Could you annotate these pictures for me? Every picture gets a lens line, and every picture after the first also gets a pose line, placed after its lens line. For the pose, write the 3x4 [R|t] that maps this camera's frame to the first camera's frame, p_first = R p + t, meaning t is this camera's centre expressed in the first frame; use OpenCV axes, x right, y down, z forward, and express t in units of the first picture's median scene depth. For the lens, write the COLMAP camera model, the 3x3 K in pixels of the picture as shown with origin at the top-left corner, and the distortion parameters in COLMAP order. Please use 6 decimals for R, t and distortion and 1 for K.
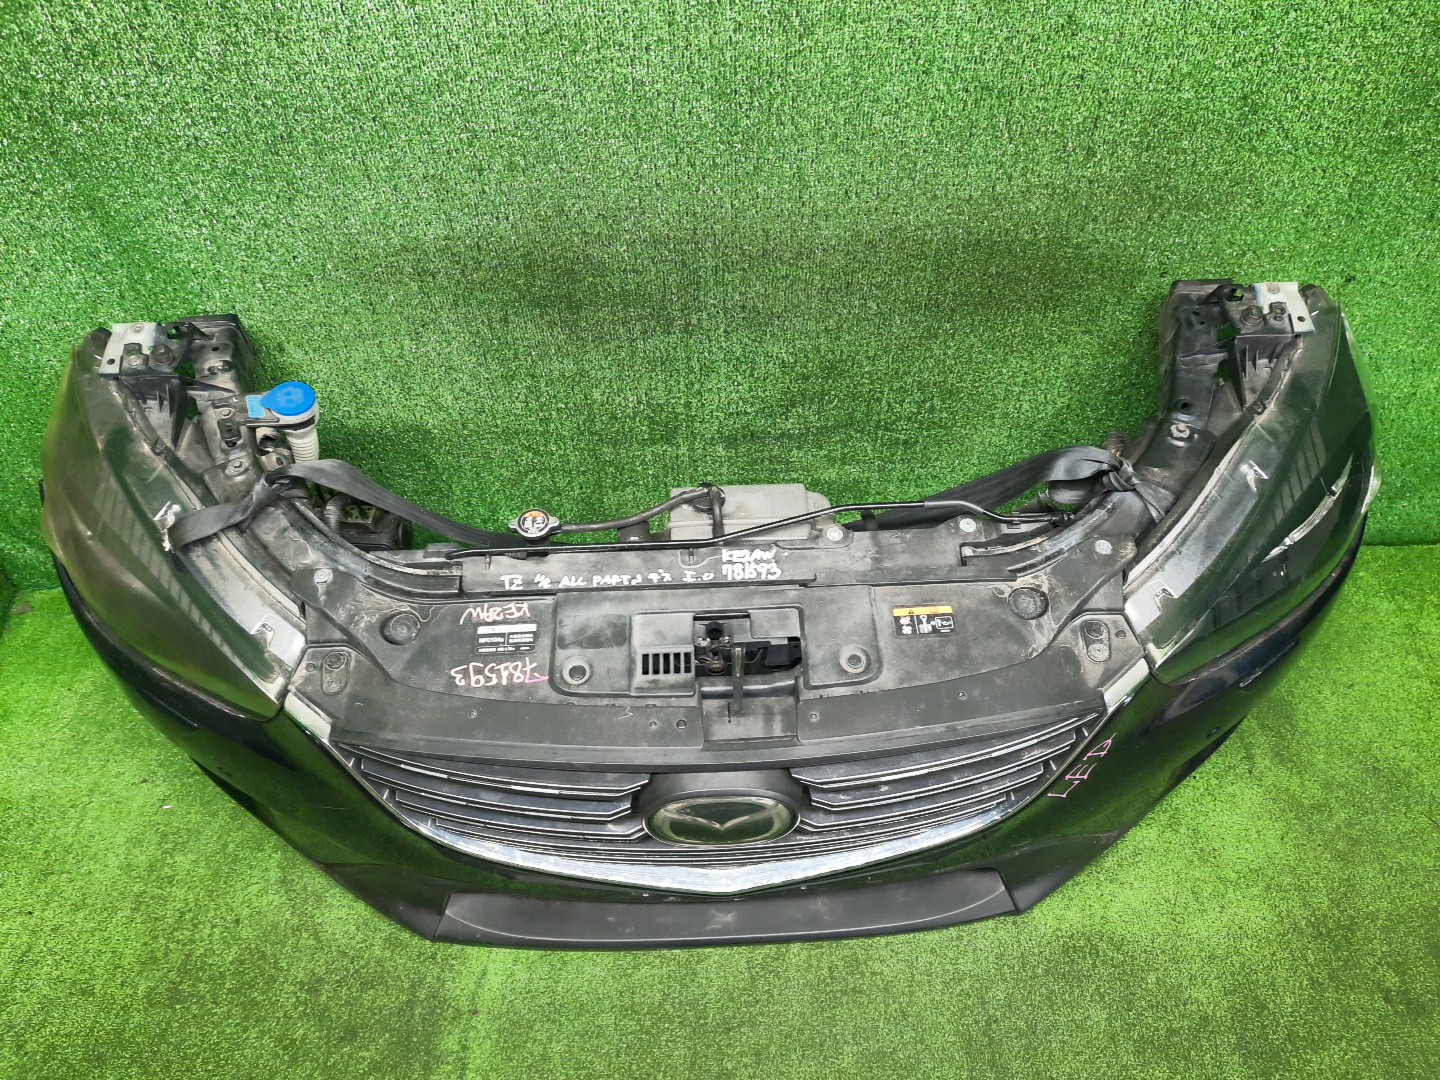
lens RADIAL K [[1089.5, 0, 720.0], [0, 1089.5, 540.0], [0, 0, 1]] dist [0.009613, -0.006344]
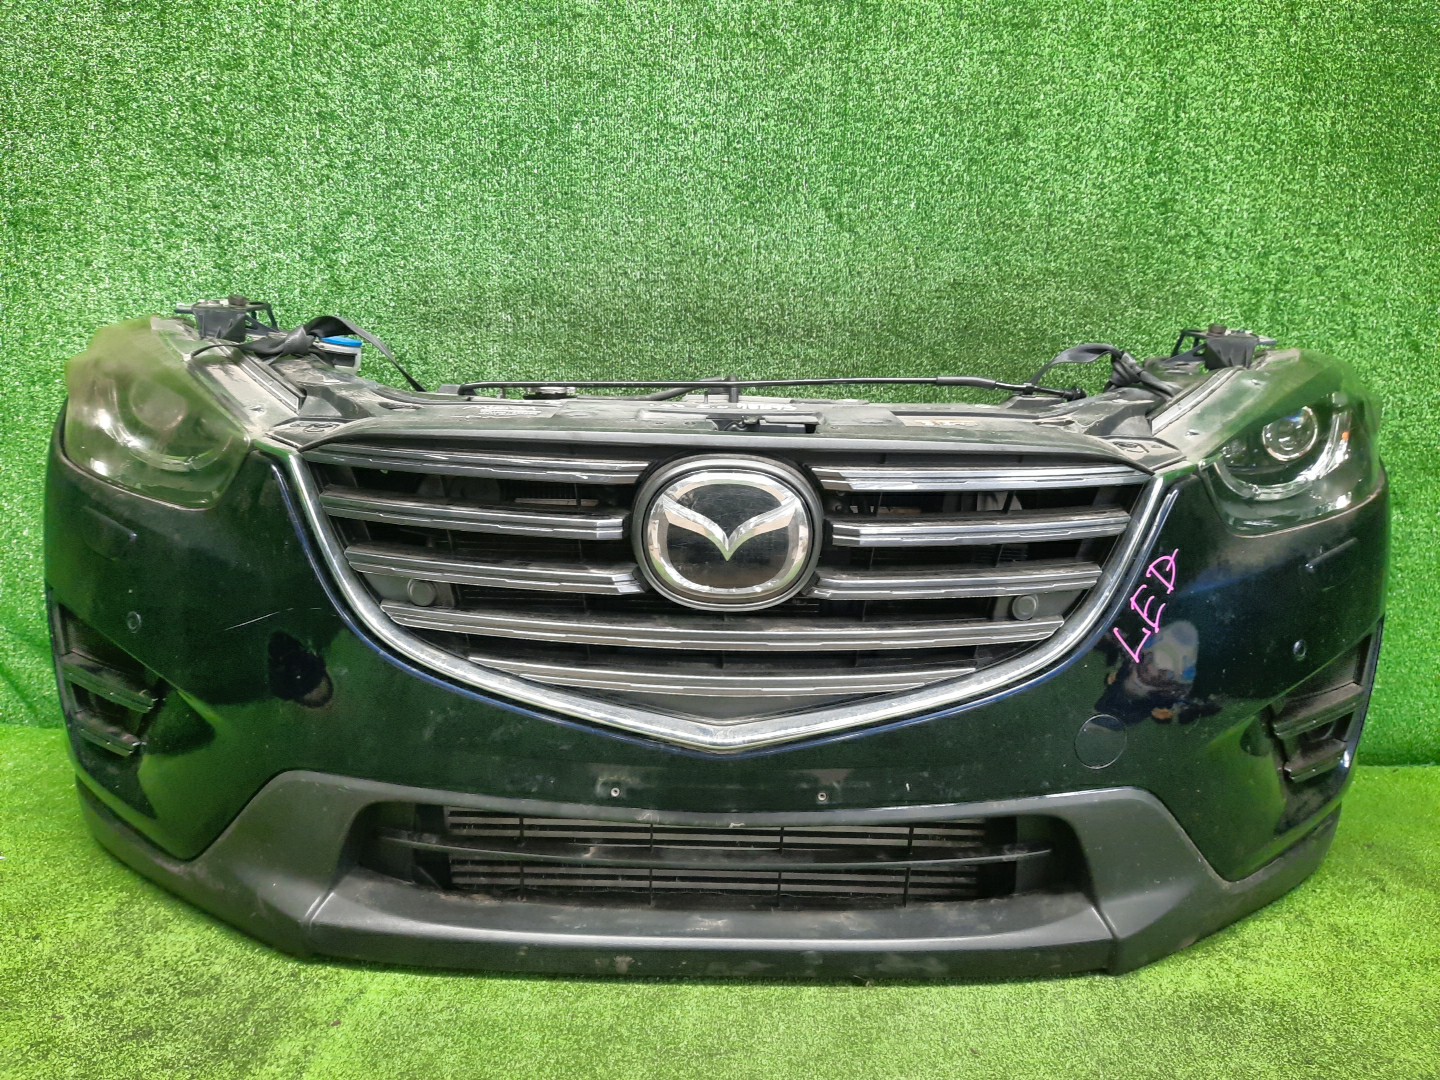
lens RADIAL K [[1089.5, 0, 720.0], [0, 1089.5, 540.0], [0, 0, 1]] dist [0.009613, -0.006344]
pose [[0.998535, 0.052050, -0.014798, 0.006763], [-0.048530, 0.740385, -0.670428, 0.659173], [-0.023940, 0.670164, 0.741827, 0.296825]]
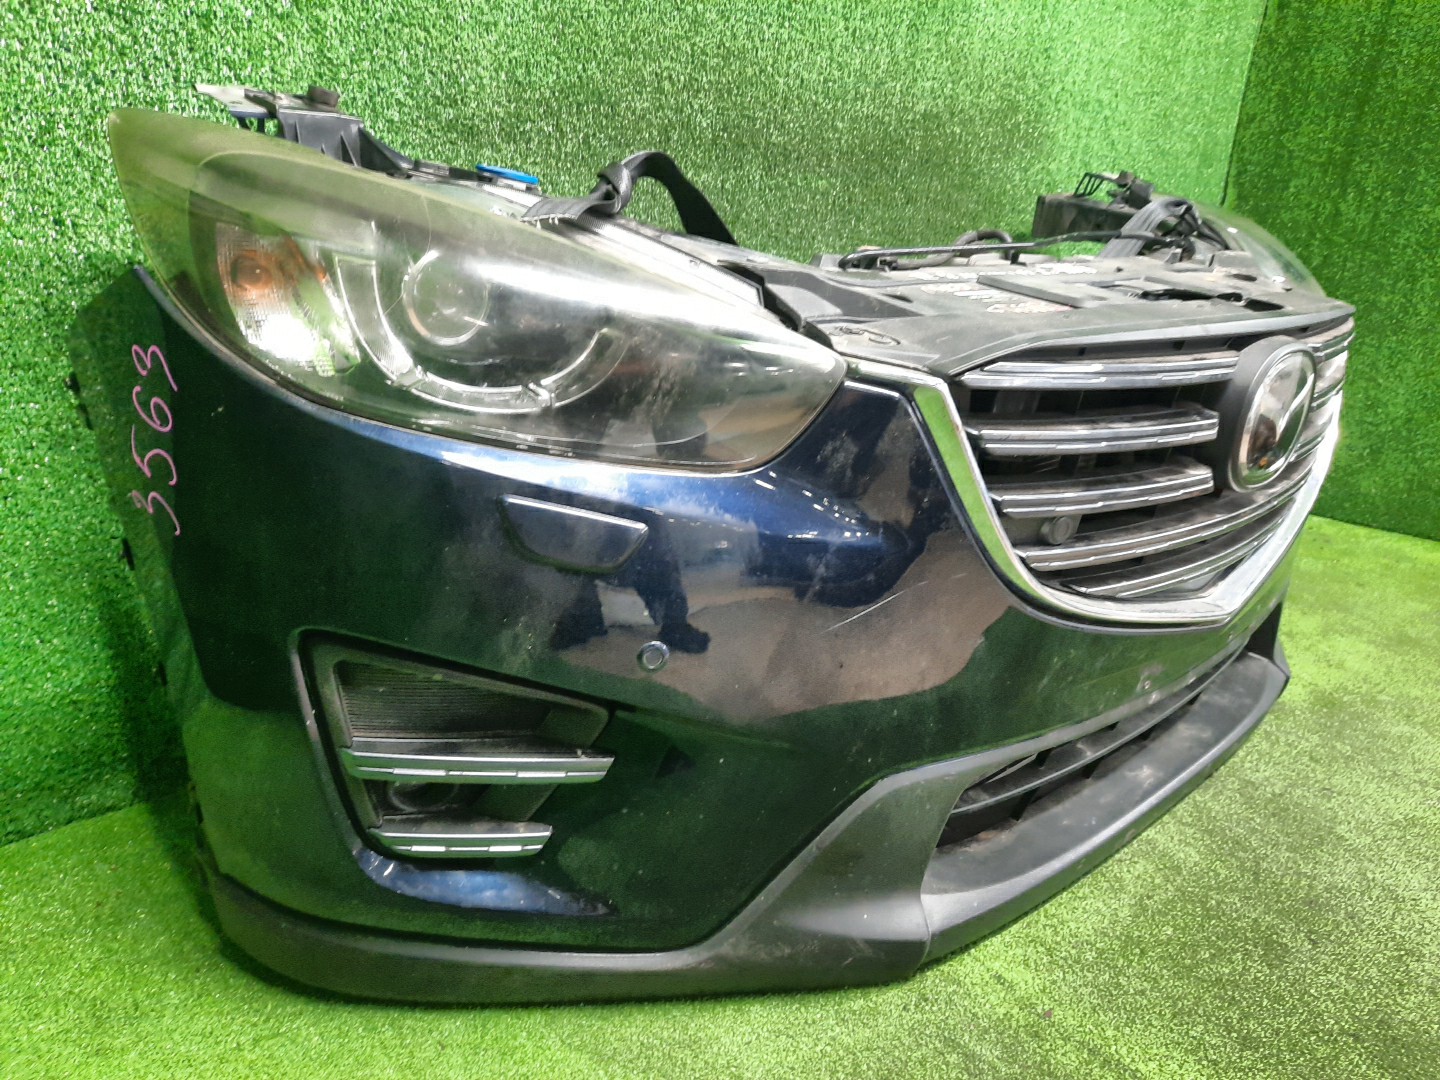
lens RADIAL K [[1089.5, 0, 720.0], [0, 1089.5, 540.0], [0, 0, 1]] dist [0.009613, -0.006344]
pose [[0.741589, -0.149113, 0.654073, -0.727139], [0.468338, 0.813144, -0.345625, 0.343927], [-0.480318, 0.562639, 0.672854, 0.539716]]
